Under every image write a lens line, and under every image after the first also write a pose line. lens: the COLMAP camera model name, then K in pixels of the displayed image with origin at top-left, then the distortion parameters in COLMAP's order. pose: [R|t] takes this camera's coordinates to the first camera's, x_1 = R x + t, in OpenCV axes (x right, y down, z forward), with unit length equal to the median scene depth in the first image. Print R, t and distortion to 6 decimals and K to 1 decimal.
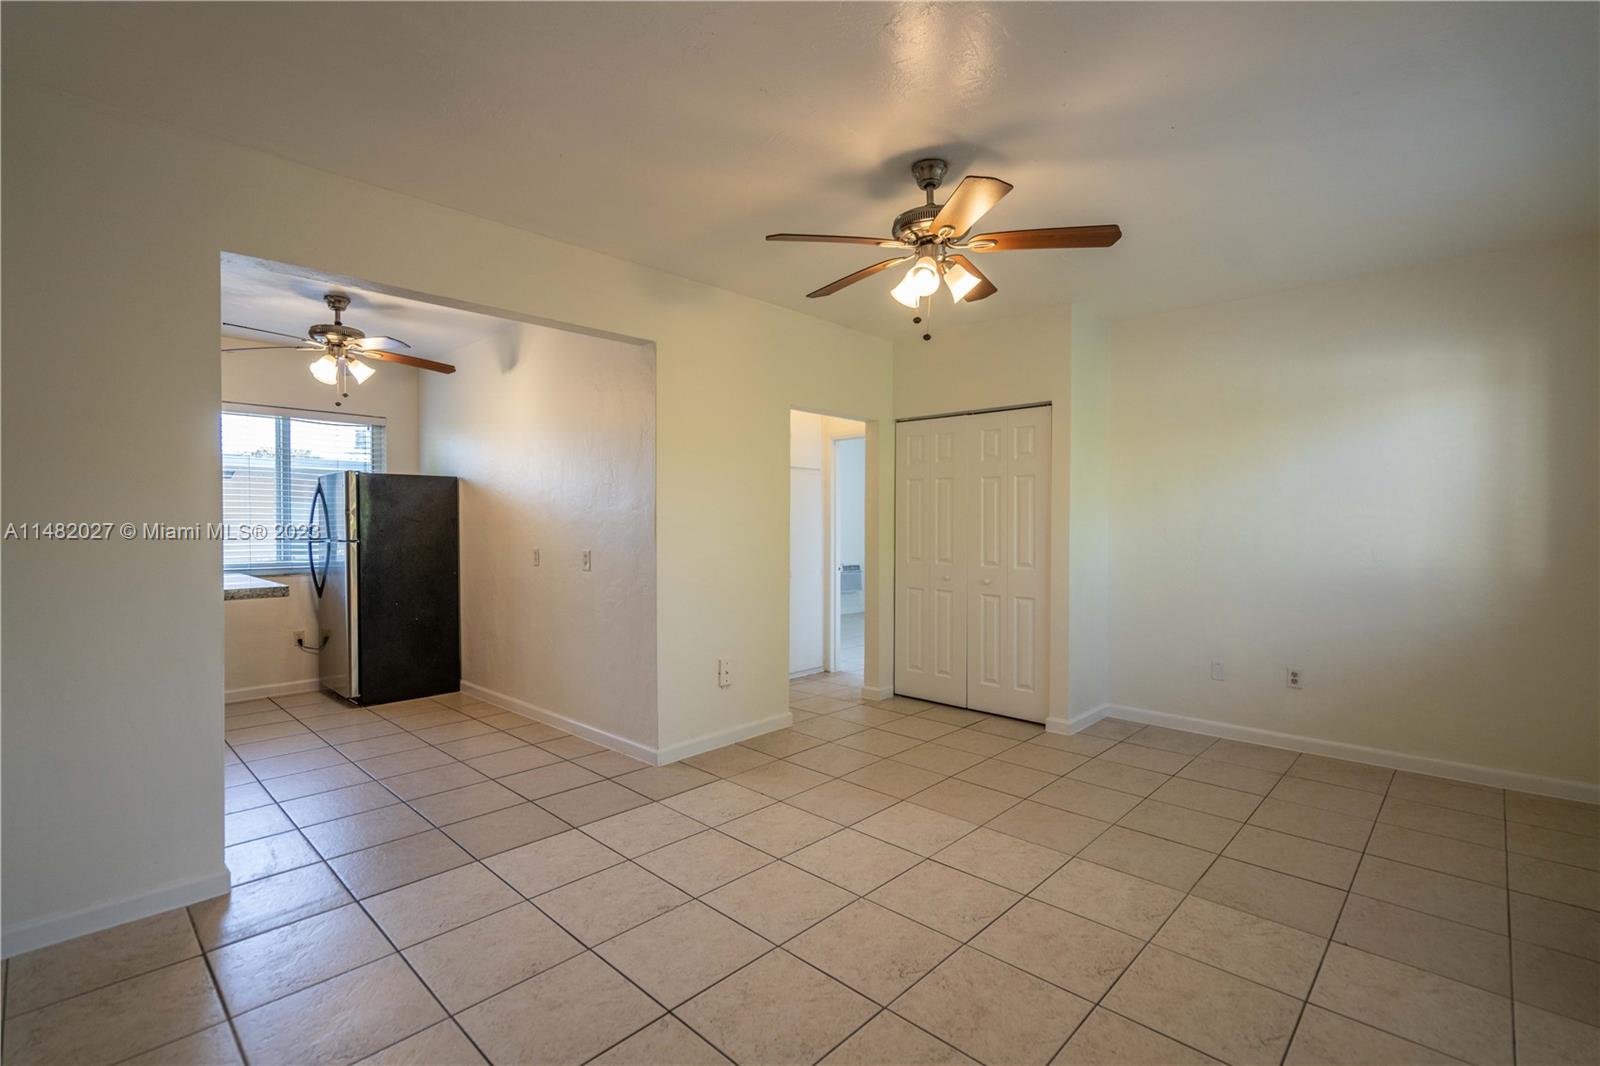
lens RADIAL K [[738.7, 0, 804.2], [0, 738.7, 529.3], [0, 0, 1]] dist [0.000252, -0.000256]
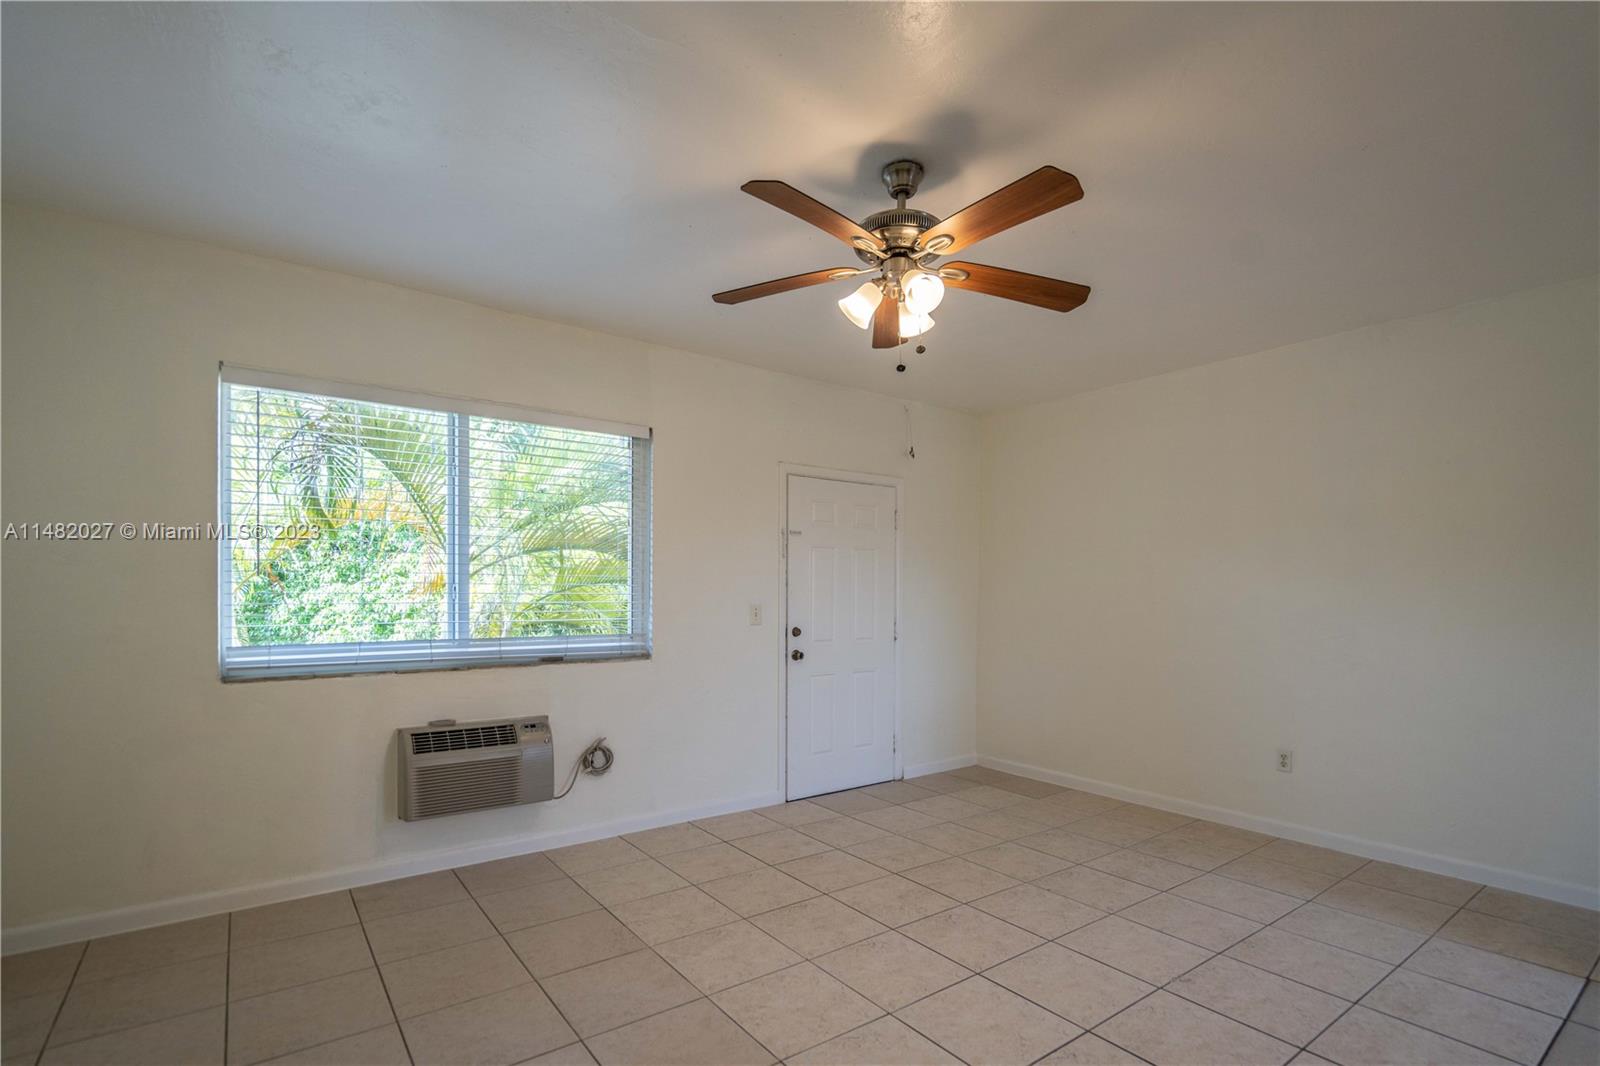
lens RADIAL K [[738.7, 0, 760.7], [0, 738.7, 591.3], [0, 0, 1]] dist [0.000252, -0.000256]
pose [[-0.976442, -0.007070, 0.215666, 0.096798], [-0.005457, 0.999953, 0.008075, -0.008831], [-0.215713, 0.006708, -0.976434, 1.291621]]
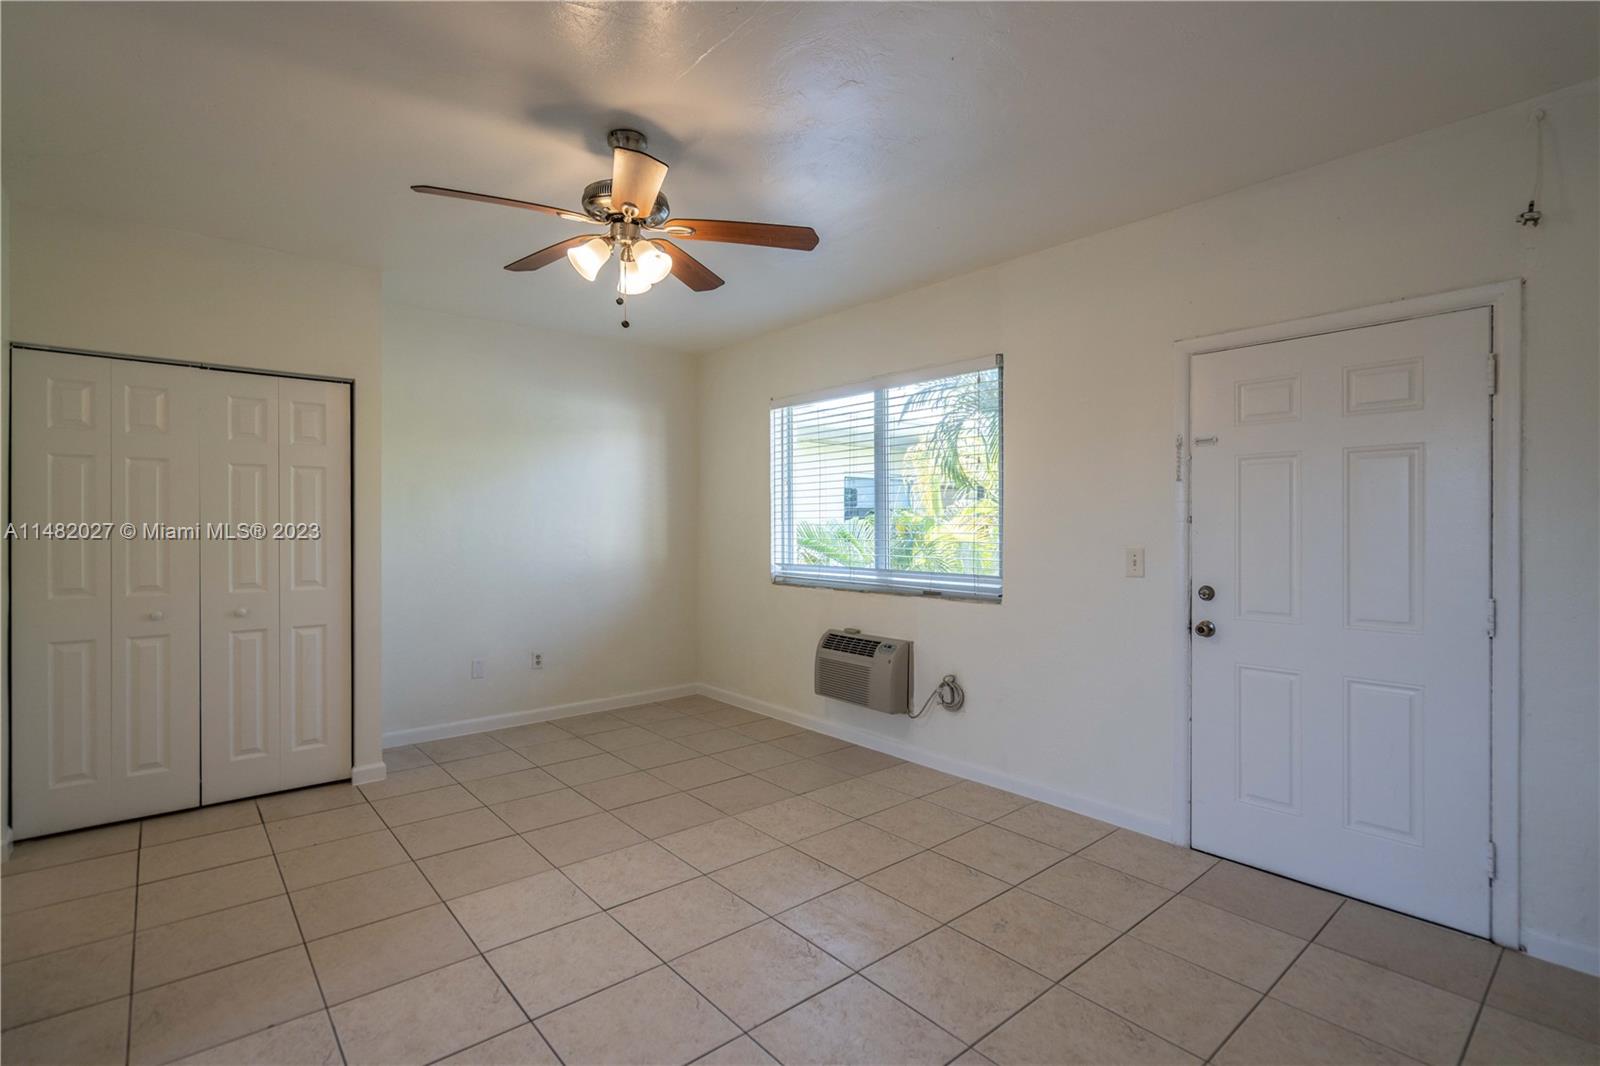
lens RADIAL K [[738.7, 0, 823.9], [0, 738.7, 527.1], [0, 0, 1]] dist [0.000252, -0.000256]
pose [[0.090903, -0.002659, 0.995856, -0.491081], [0.008335, 0.999963, 0.001909, -0.008406], [-0.995825, 0.008127, 0.090922, 0.468773]]
